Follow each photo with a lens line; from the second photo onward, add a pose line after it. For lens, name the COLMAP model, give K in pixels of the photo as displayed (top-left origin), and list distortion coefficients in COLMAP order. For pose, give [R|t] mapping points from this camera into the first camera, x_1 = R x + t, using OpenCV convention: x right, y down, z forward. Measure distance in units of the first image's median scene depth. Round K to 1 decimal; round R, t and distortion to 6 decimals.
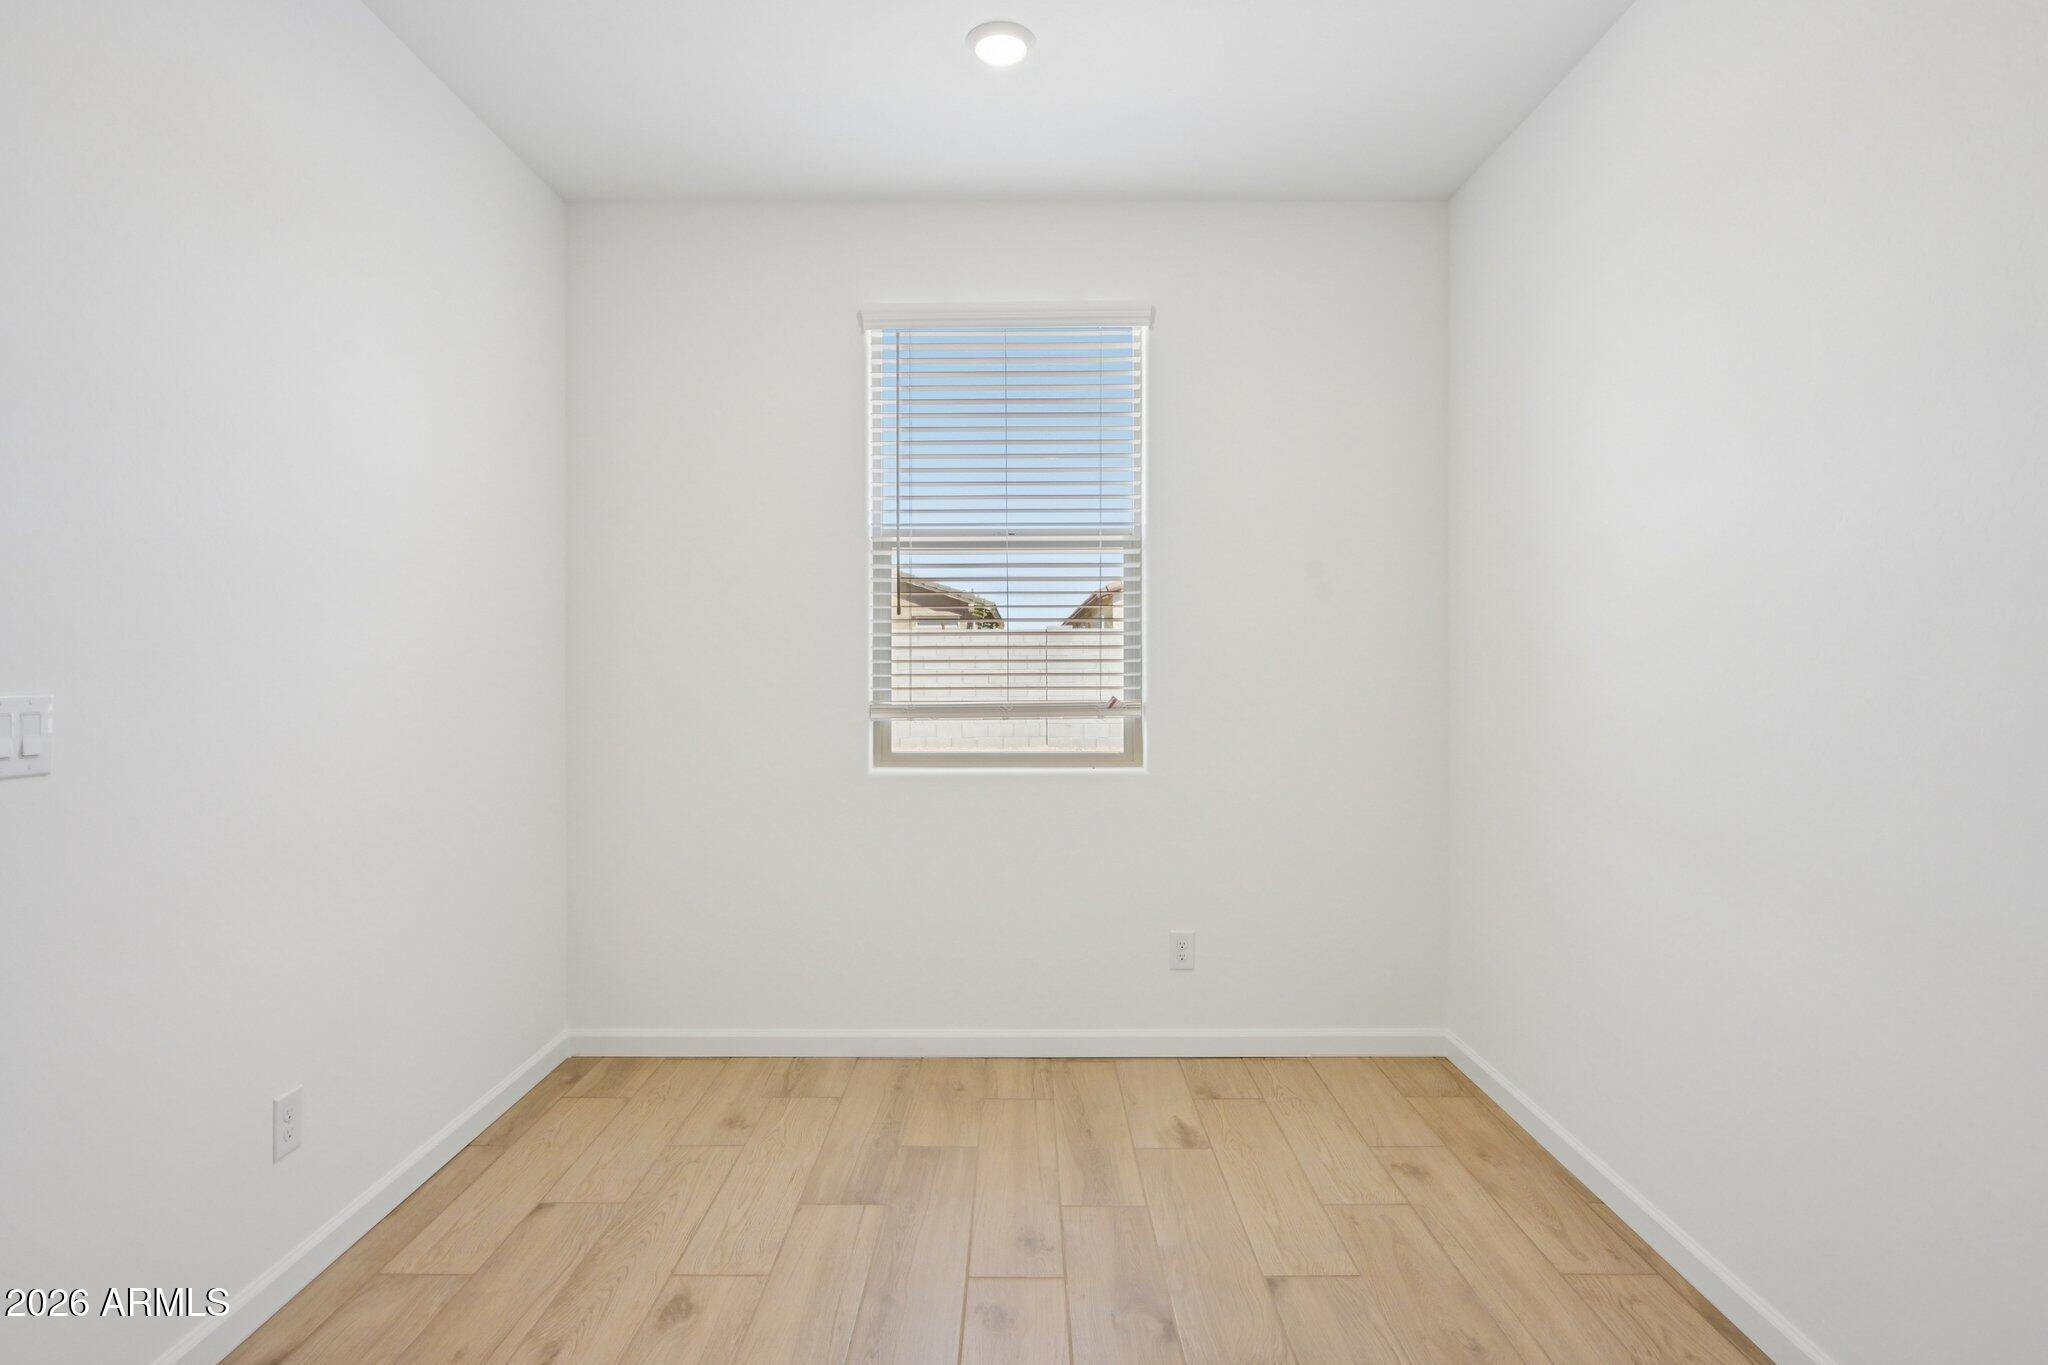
lens RADIAL K [[1127.7, 0, 999.3], [0, 1127.7, 673.1], [0, 0, 1]] dist [-0.030151, -0.000006]
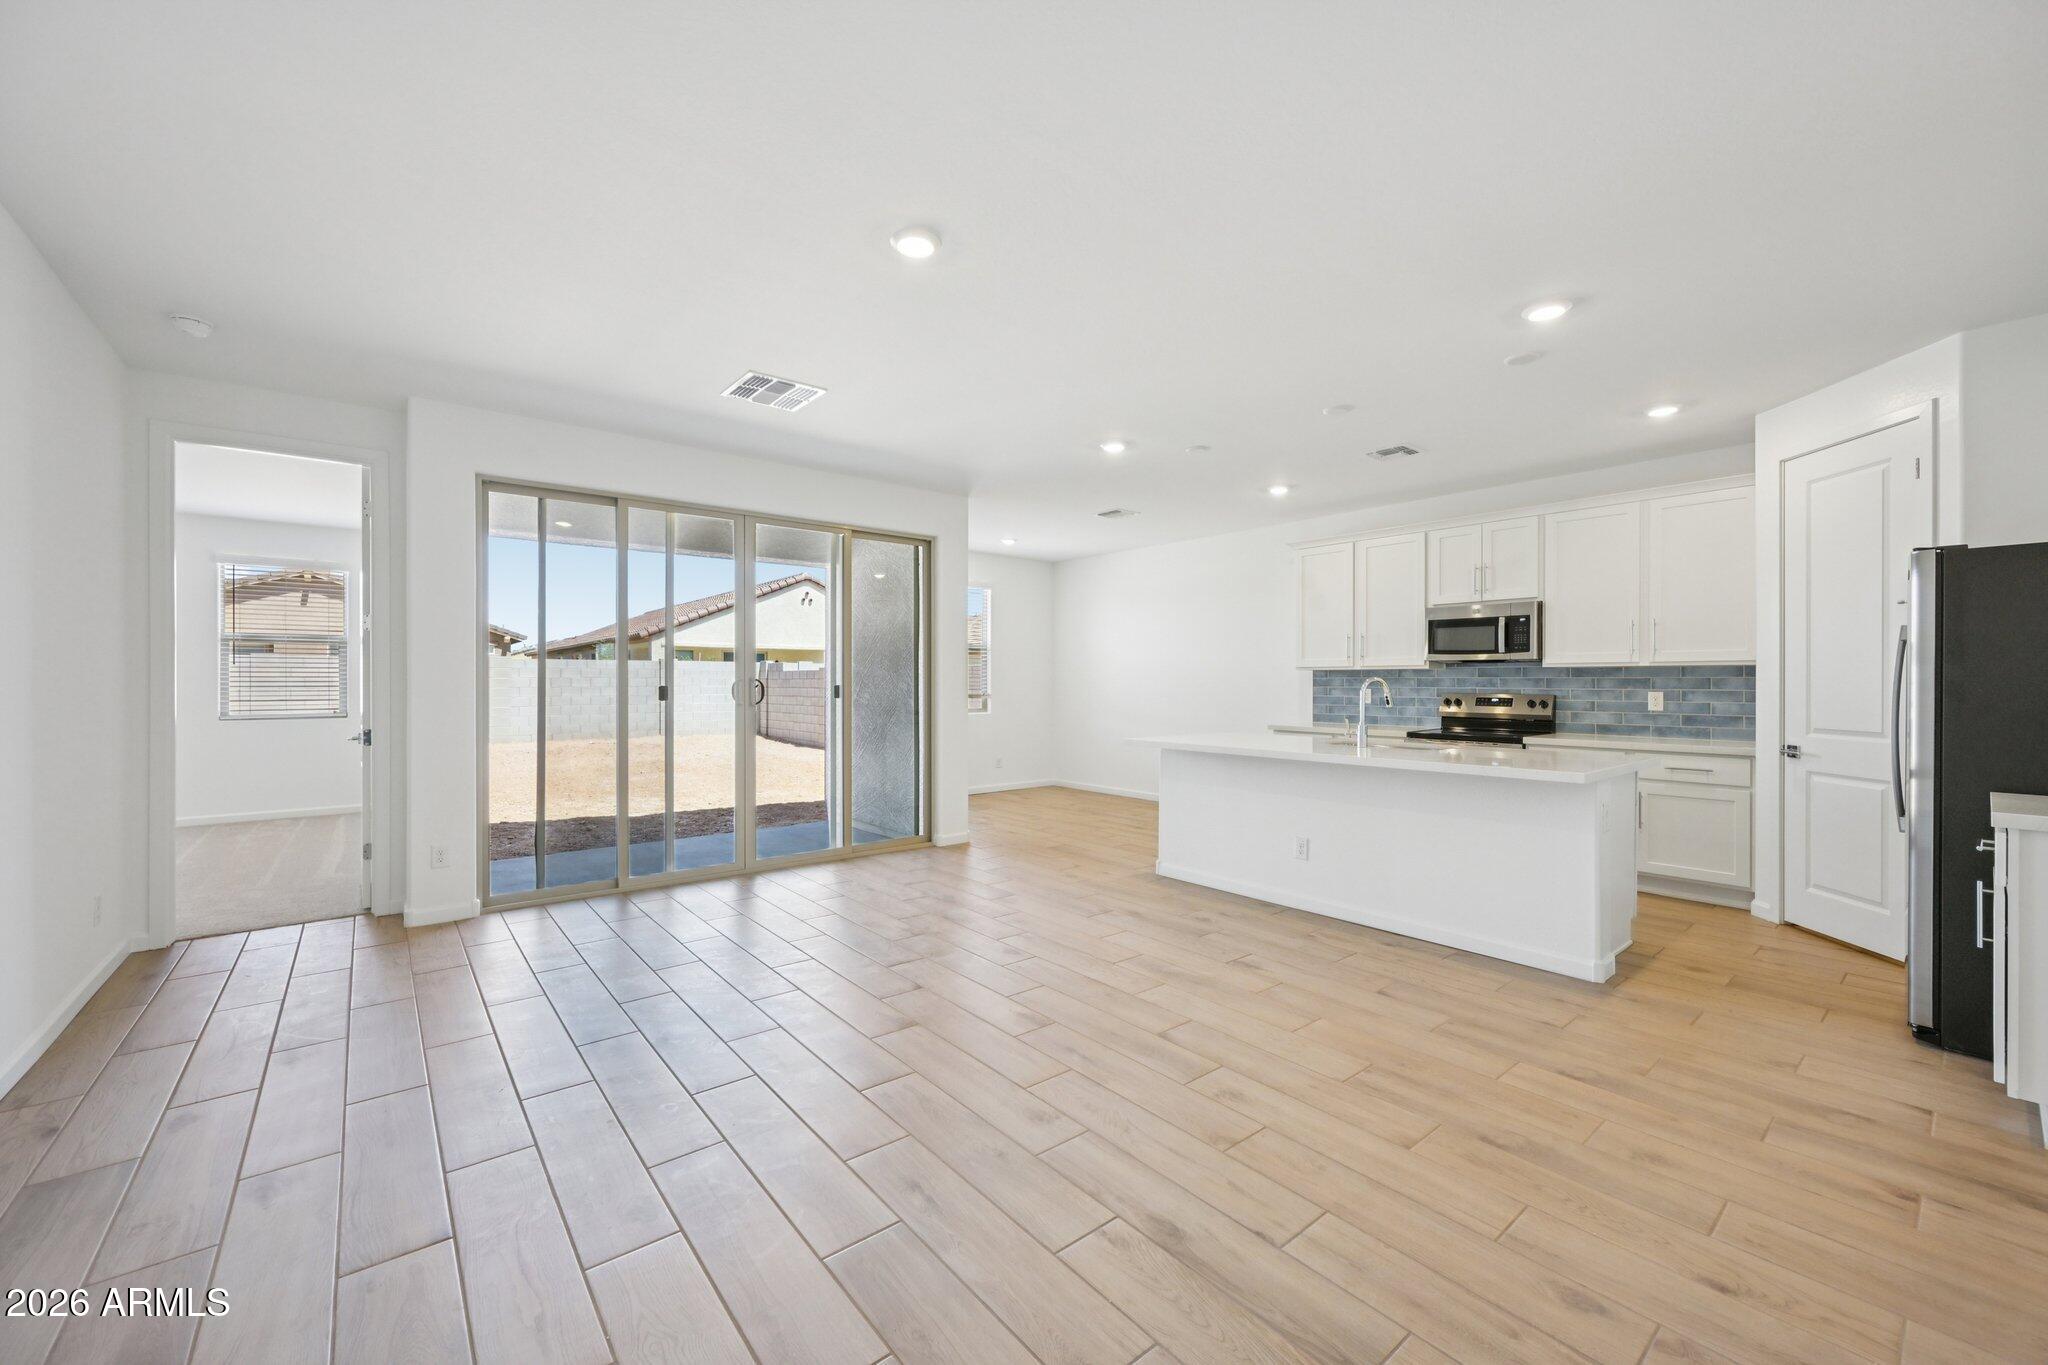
lens RADIAL K [[802.2, 0, 1021.0], [0, 802.2, 684.9], [0, 0, 1]] dist [-0.001892, -0.000092]
pose [[0.758681, 0.000122, 0.651463, -1.457596], [0.001977, 0.999995, -0.002489, 0.004256], [-0.651460, 0.003176, 0.758677, -1.002948]]
